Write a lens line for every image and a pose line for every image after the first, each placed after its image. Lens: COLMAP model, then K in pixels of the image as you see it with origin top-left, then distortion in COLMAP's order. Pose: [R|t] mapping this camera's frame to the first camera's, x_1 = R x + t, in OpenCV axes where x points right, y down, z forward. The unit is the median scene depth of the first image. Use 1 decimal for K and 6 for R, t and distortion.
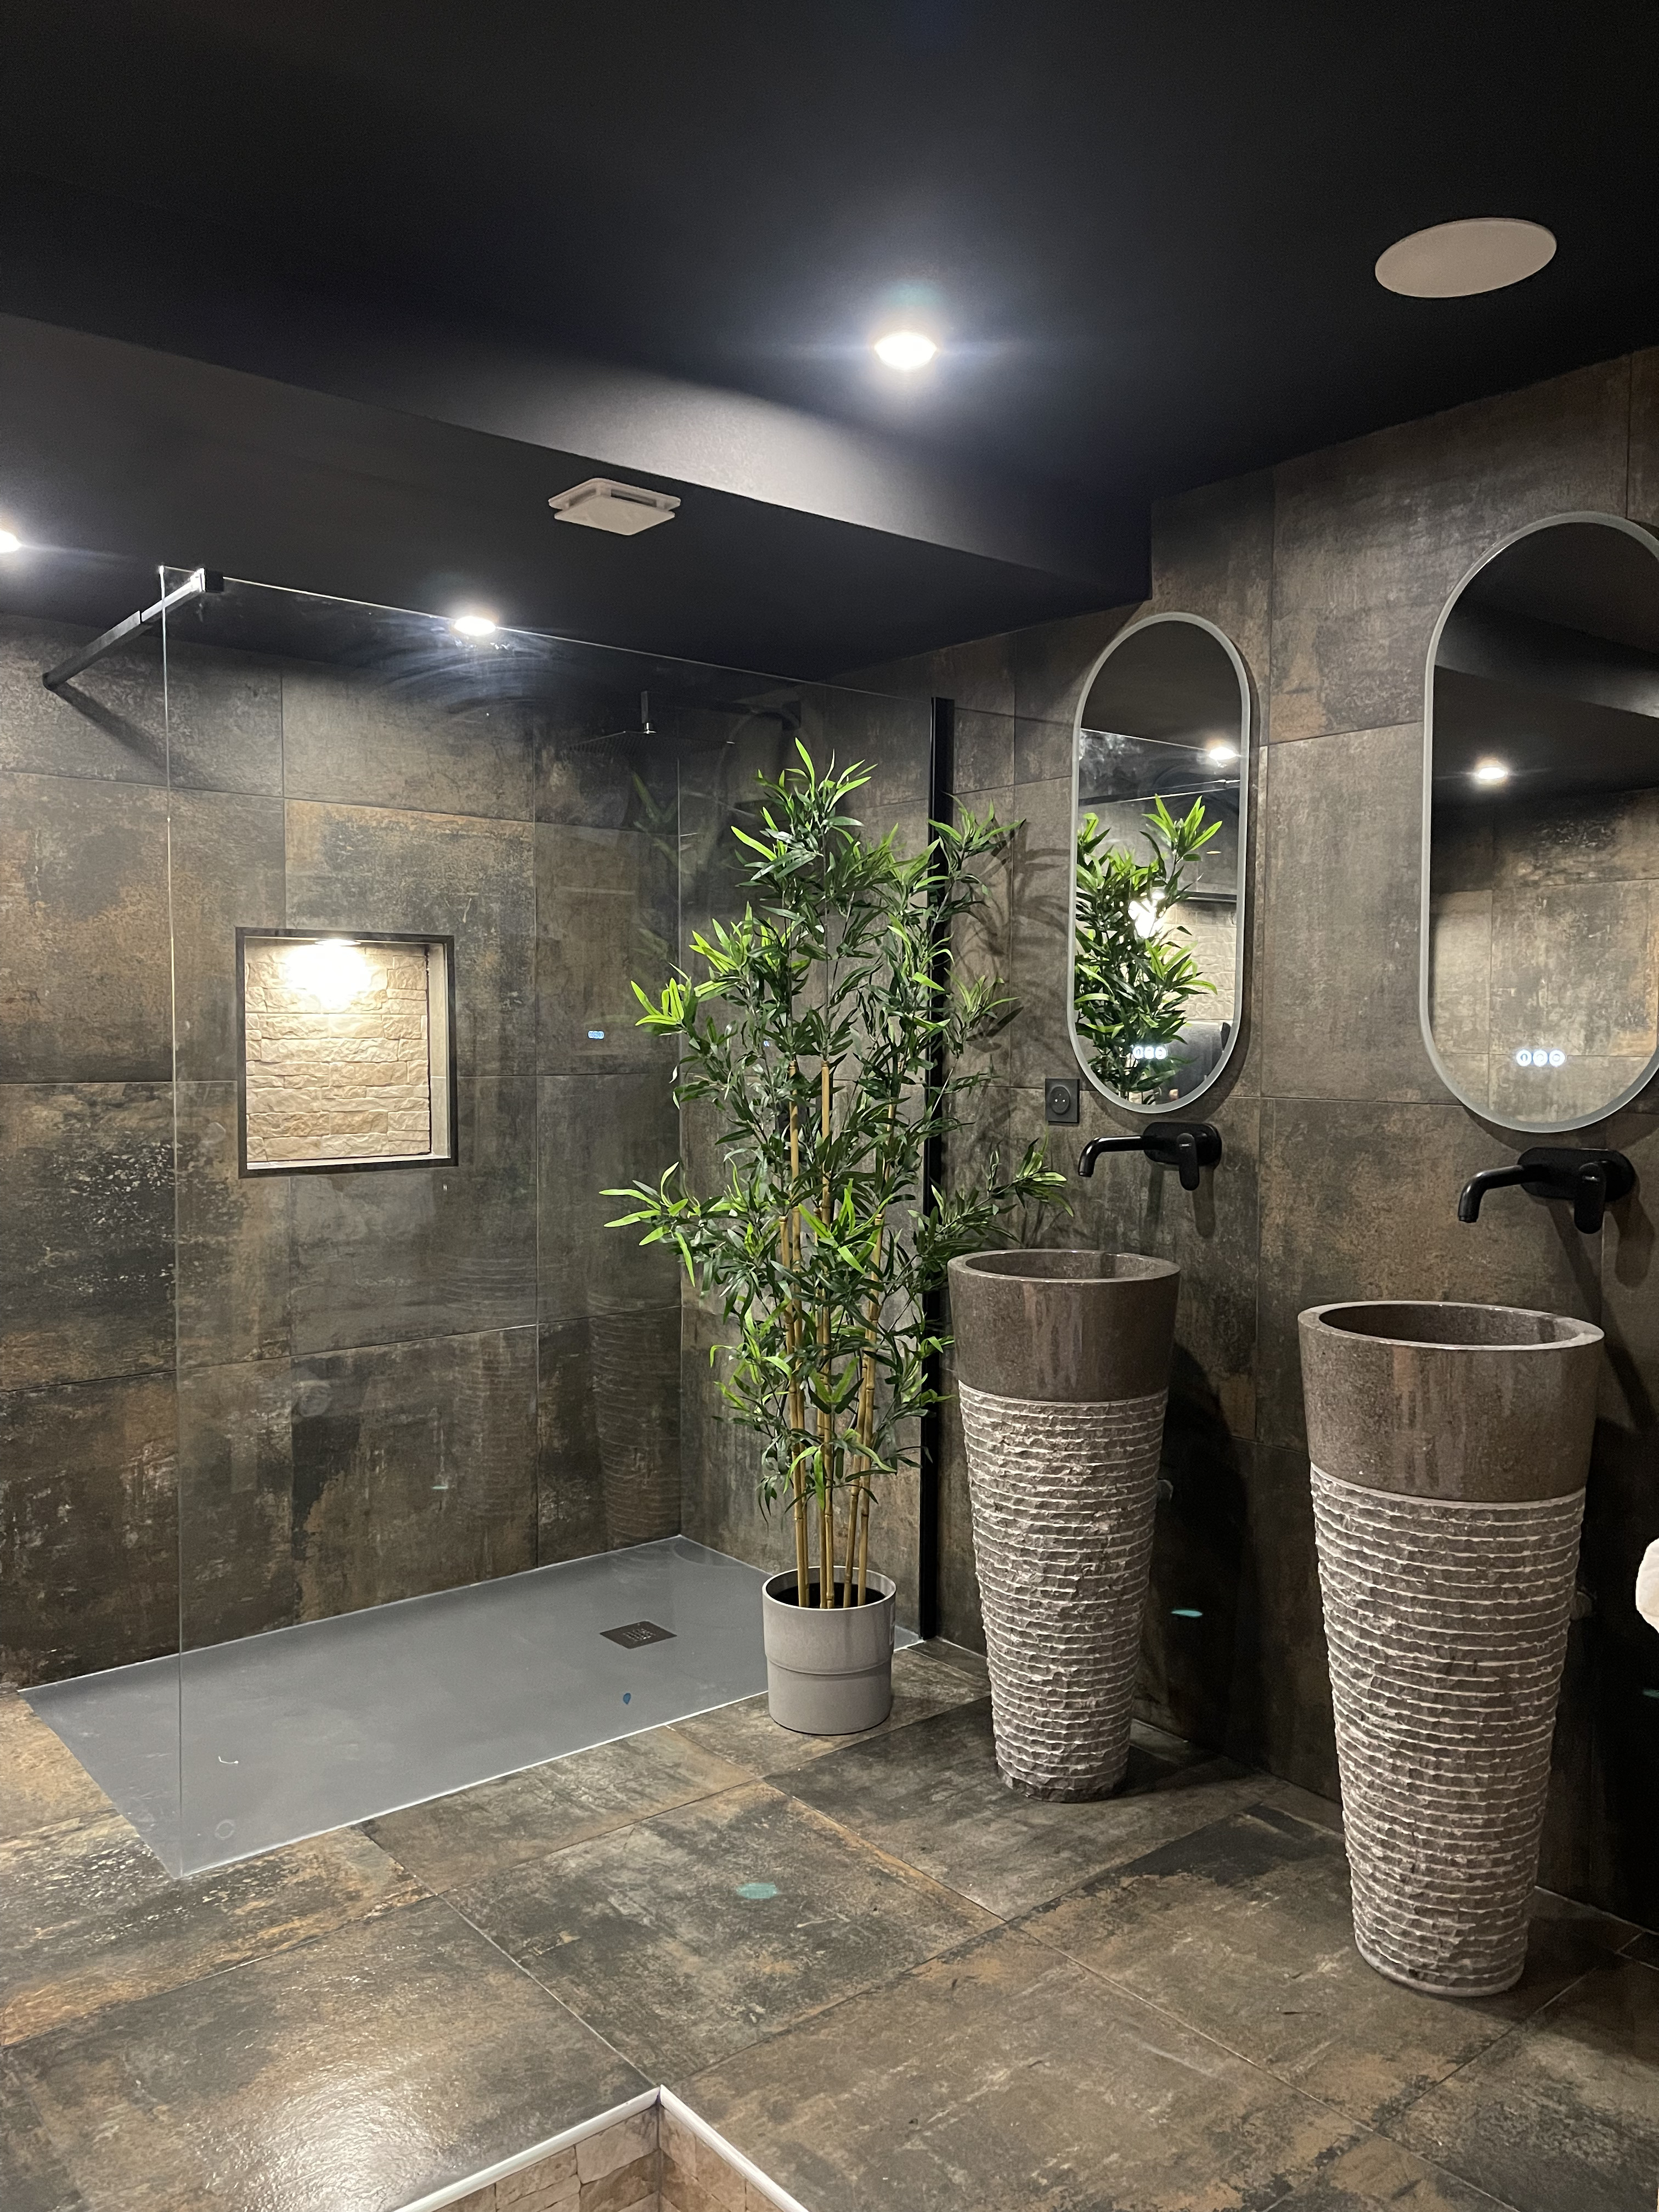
lens RADIAL K [[1674.5, 0, 838.8], [0, 1674.5, 1115.2], [0, 0, 1]] dist [0.065930, -0.083347]
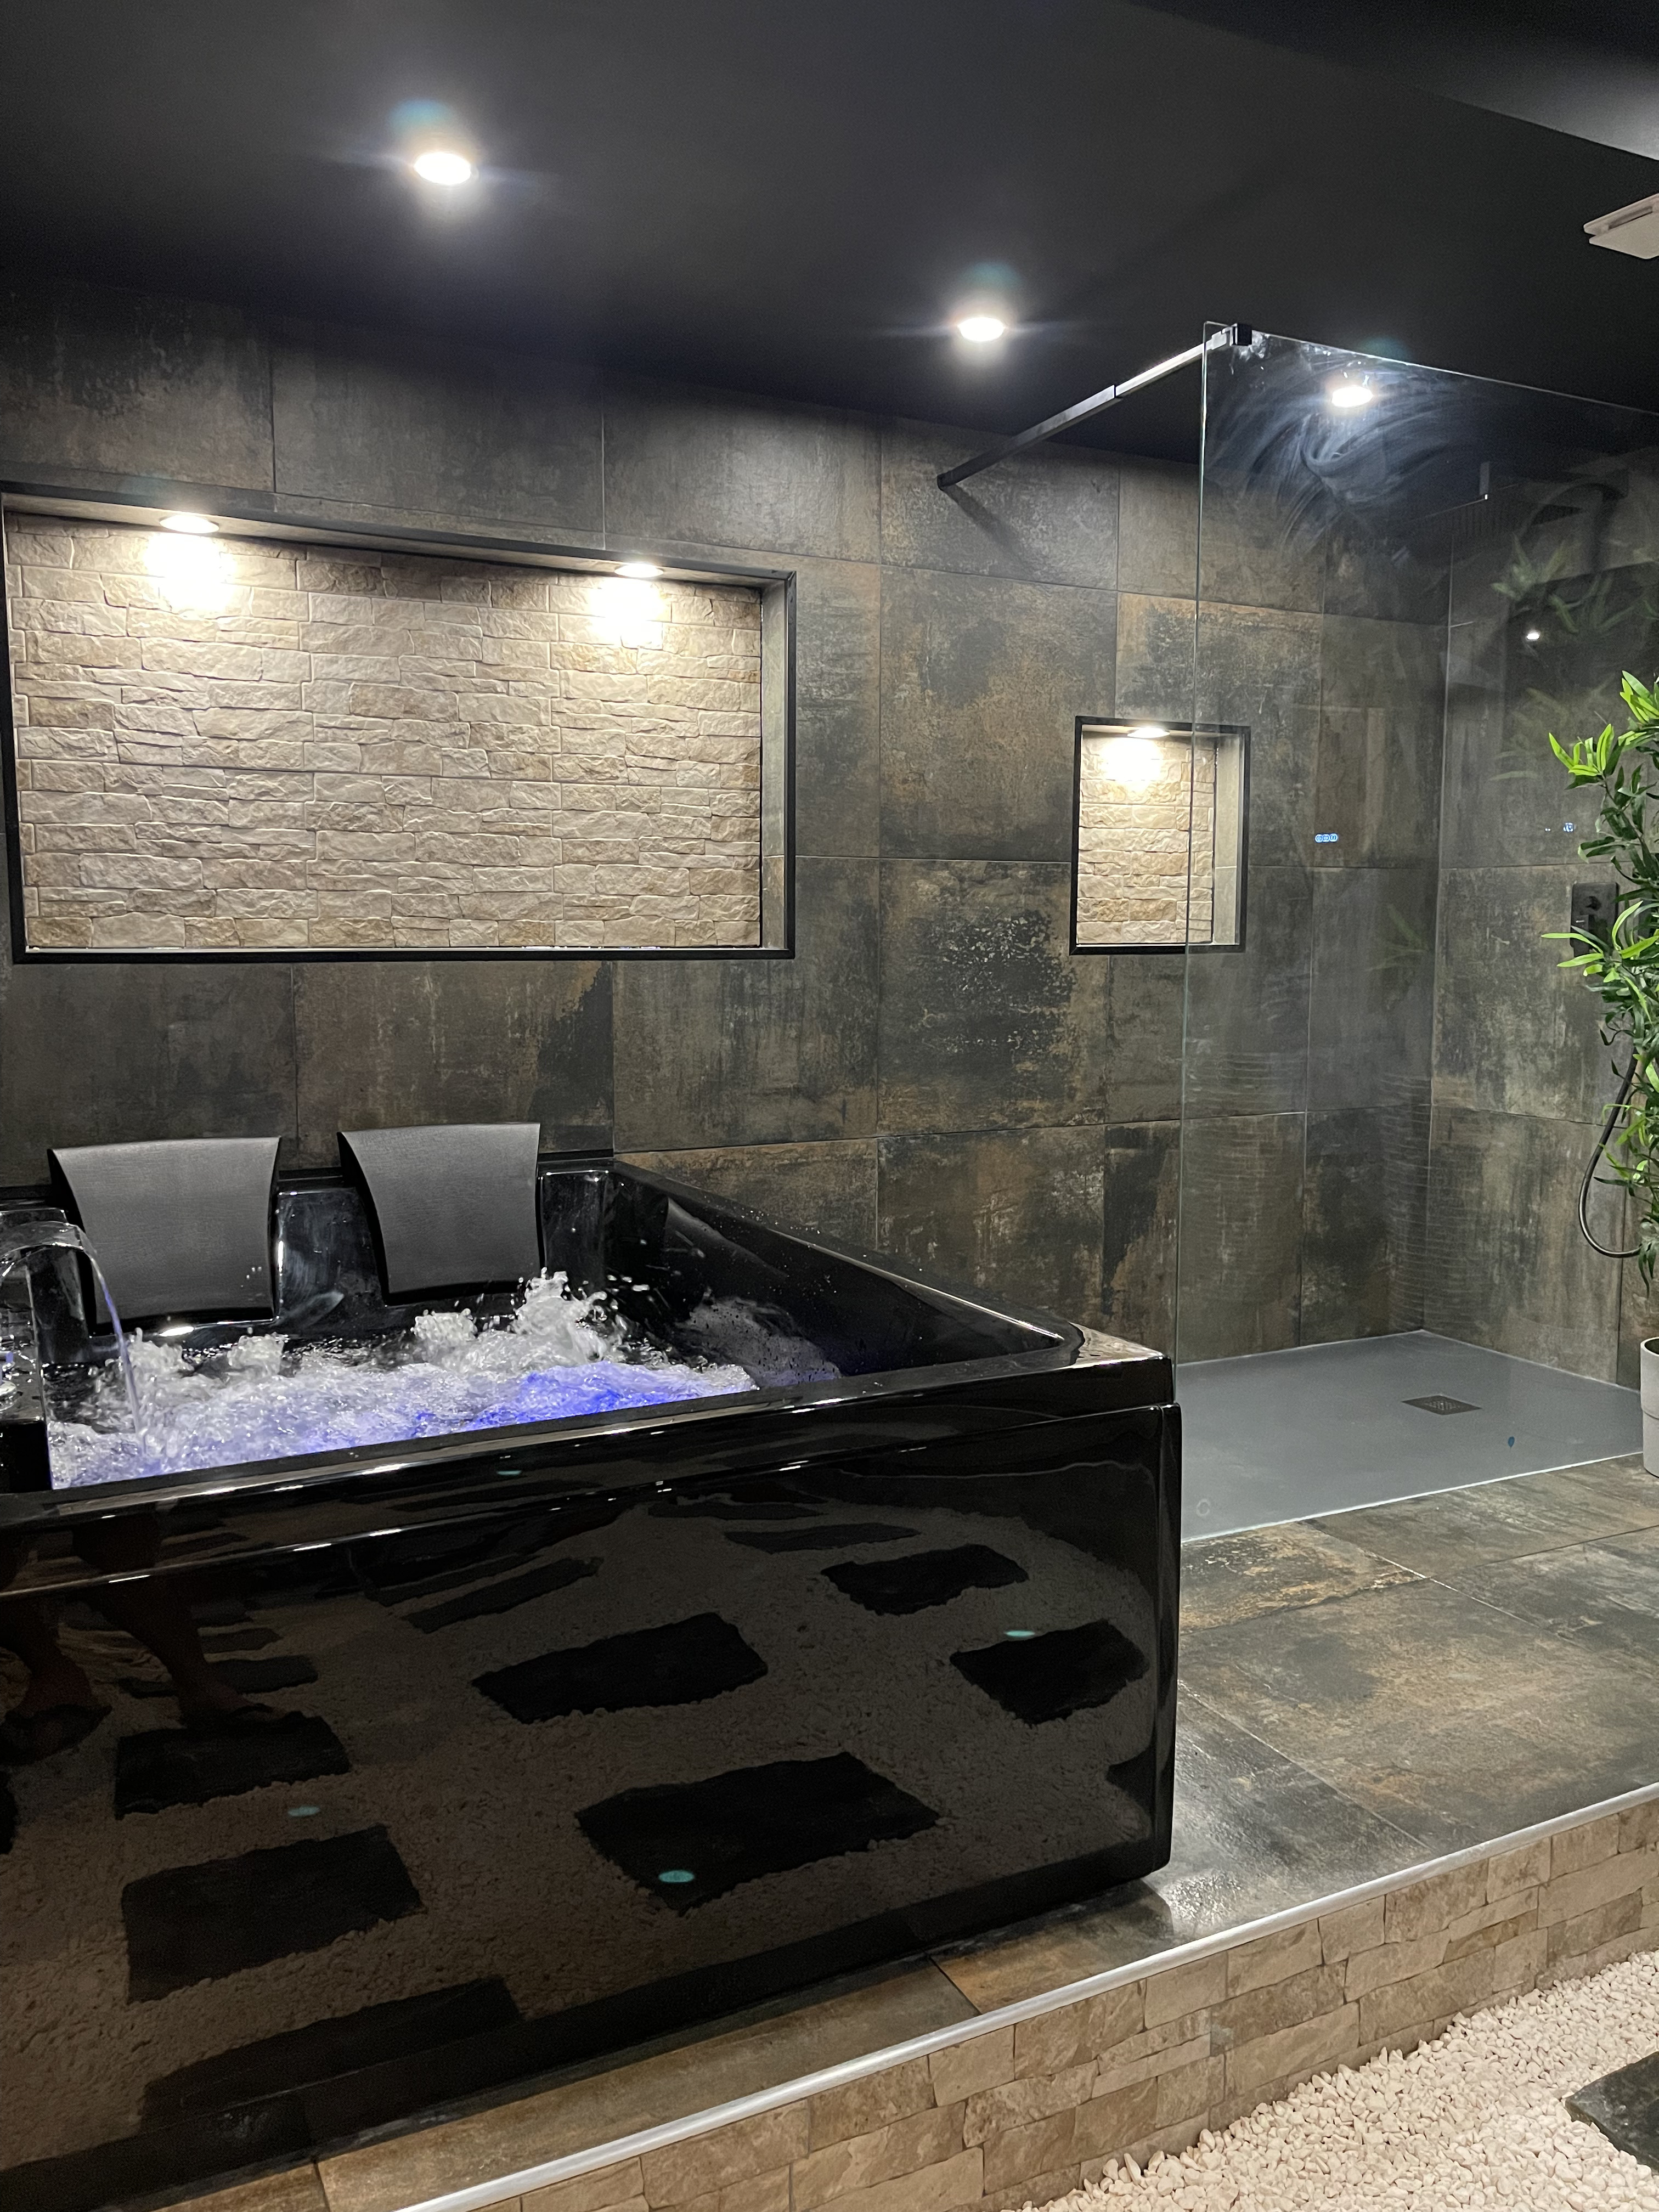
lens RADIAL K [[1674.5, 0, 832.9], [0, 1674.5, 1096.9], [0, 0, 1]] dist [0.065930, -0.083347]
pose [[0.974169, 0.020298, -0.224908, -0.316279], [-0.009545, 0.998763, 0.048798, 0.093692], [0.225620, -0.045391, 0.973157, -0.091487]]
